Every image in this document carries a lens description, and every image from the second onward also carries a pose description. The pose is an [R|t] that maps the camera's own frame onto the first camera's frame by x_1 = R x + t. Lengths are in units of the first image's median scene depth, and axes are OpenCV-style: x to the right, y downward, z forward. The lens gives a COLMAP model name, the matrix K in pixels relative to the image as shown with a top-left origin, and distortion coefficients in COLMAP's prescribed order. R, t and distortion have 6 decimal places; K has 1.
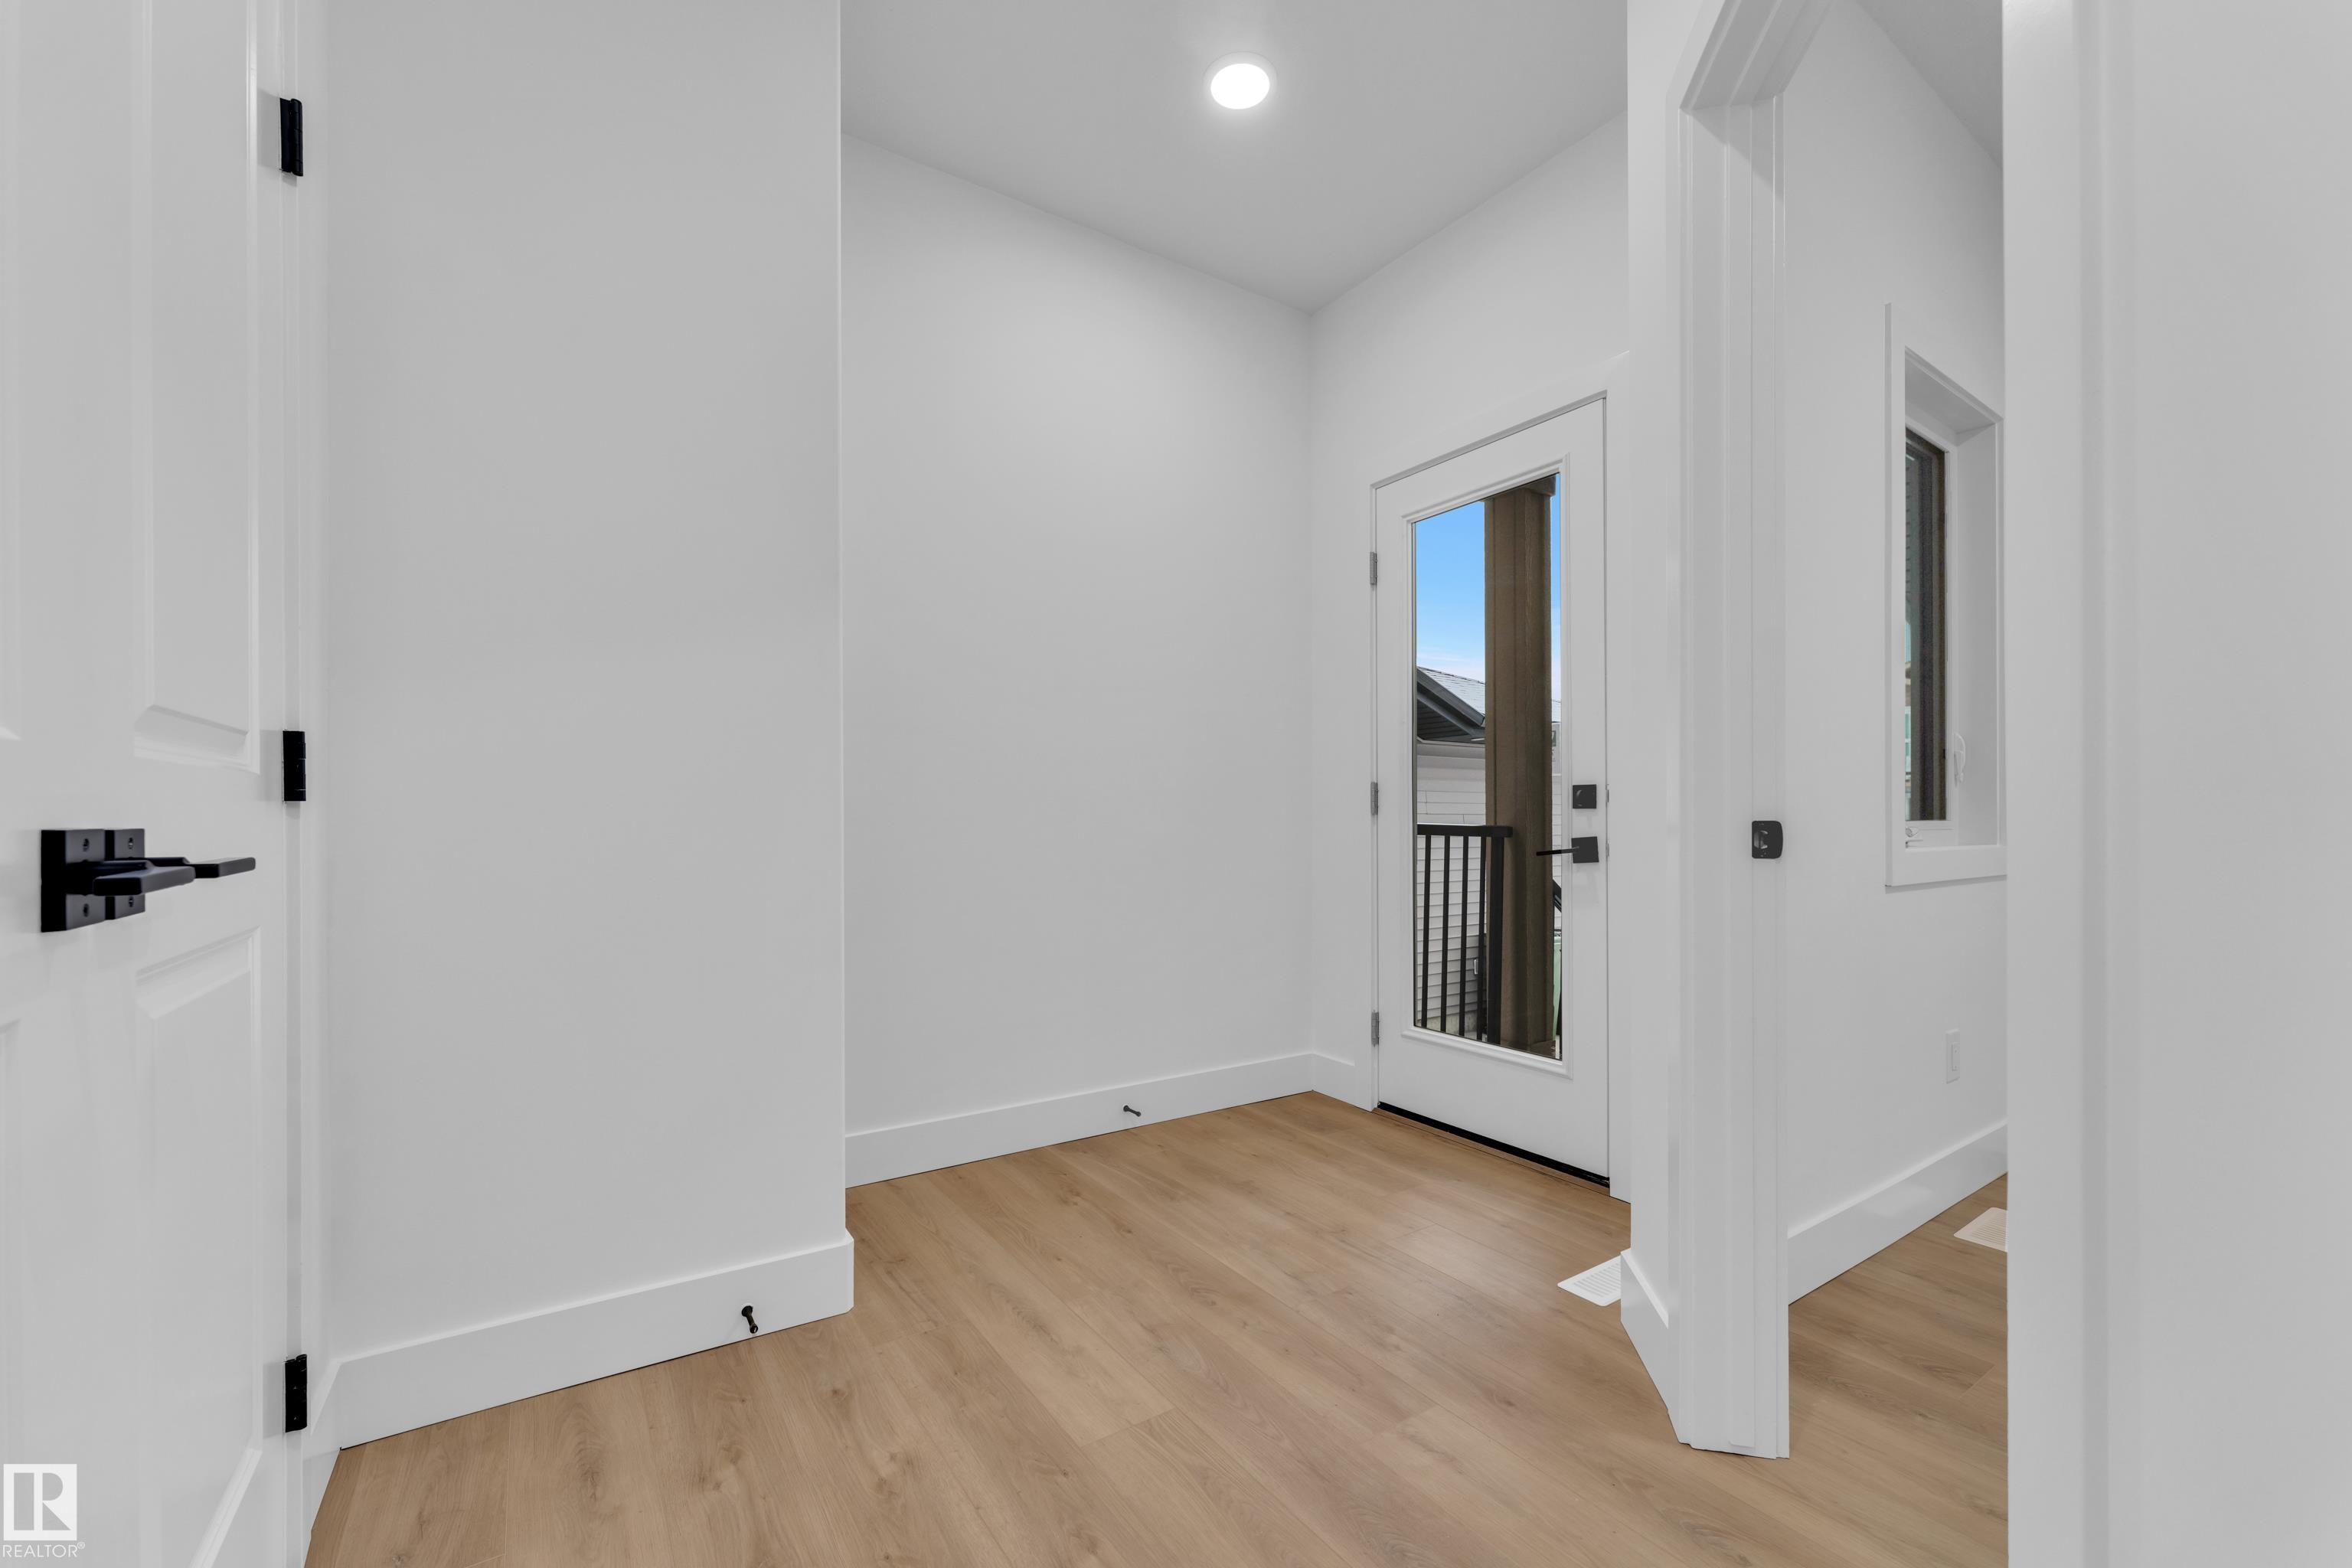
lens RADIAL K [[946.5, 0, 1164.3], [0, 946.5, 816.6], [0, 0, 1]] dist [0.001191, 0.000031]
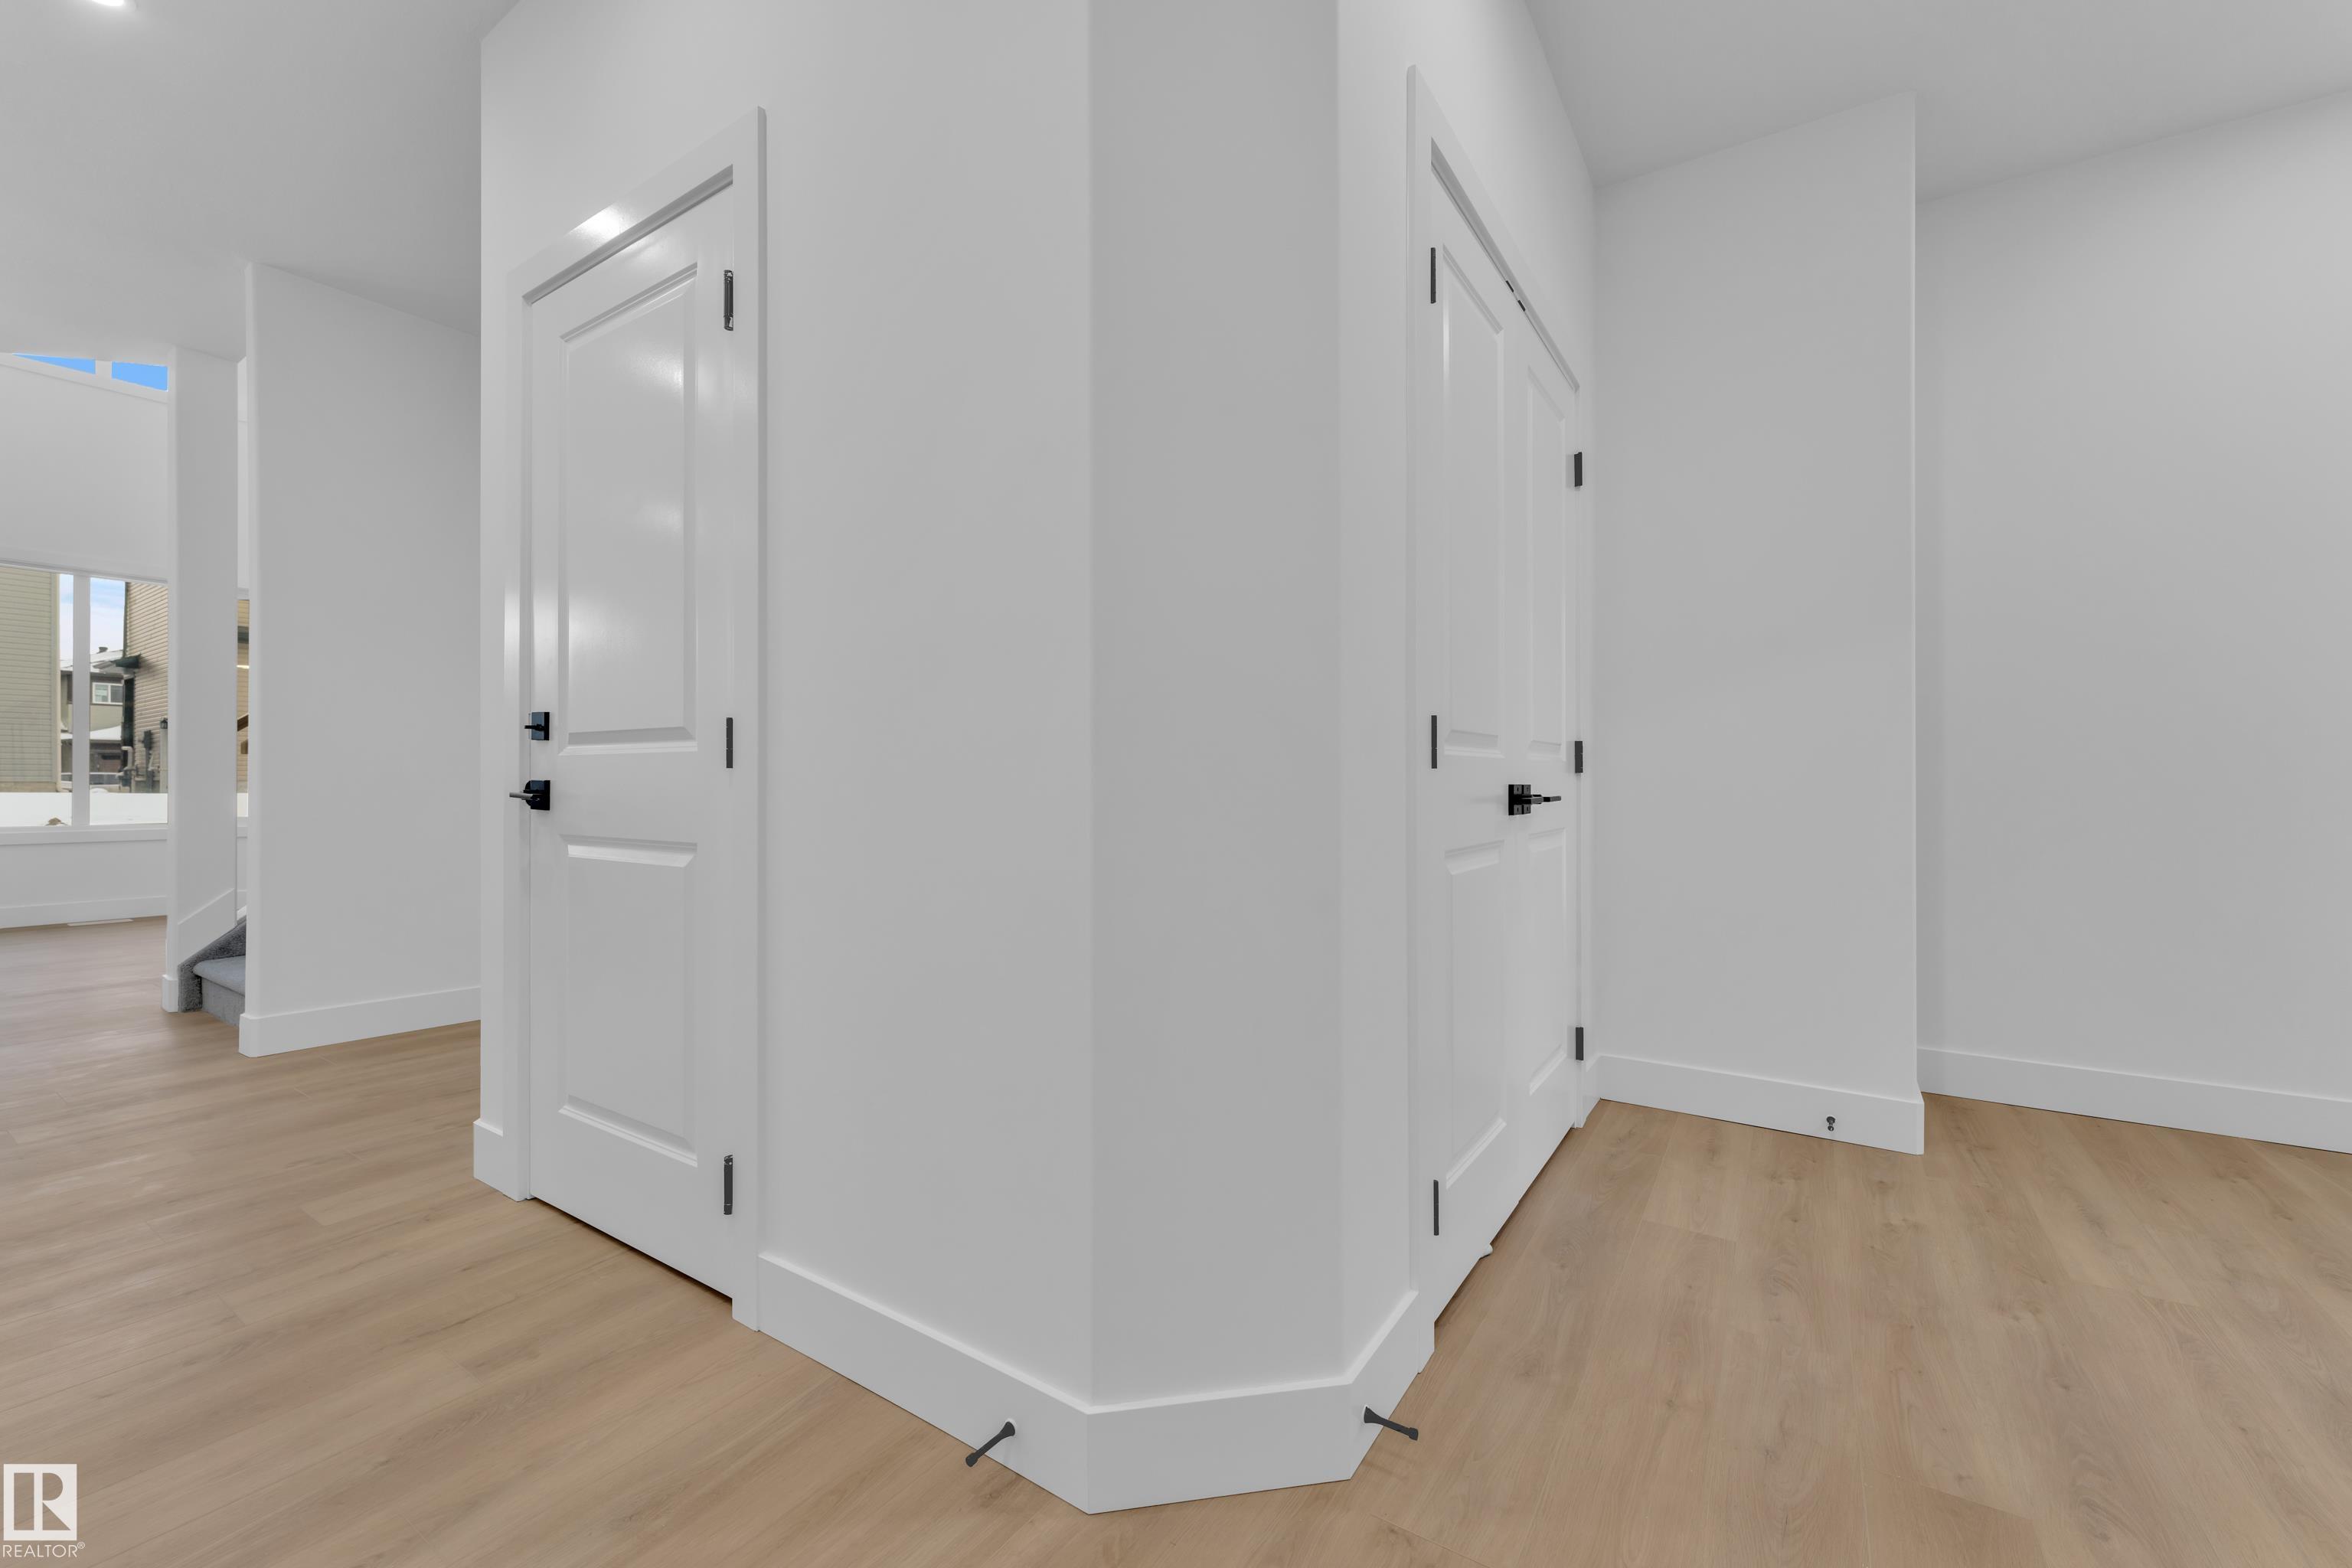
lens RADIAL K [[938.3, 0, 1173.2], [0, 938.3, 786.6], [0, 0, 1]] dist [0.001987, -0.000573]
pose [[0.383125, 0.005161, -0.923682, 0.634460], [0.002391, 0.999975, 0.006579, -0.001399], [0.923693, -0.004729, 0.383104, -0.608936]]
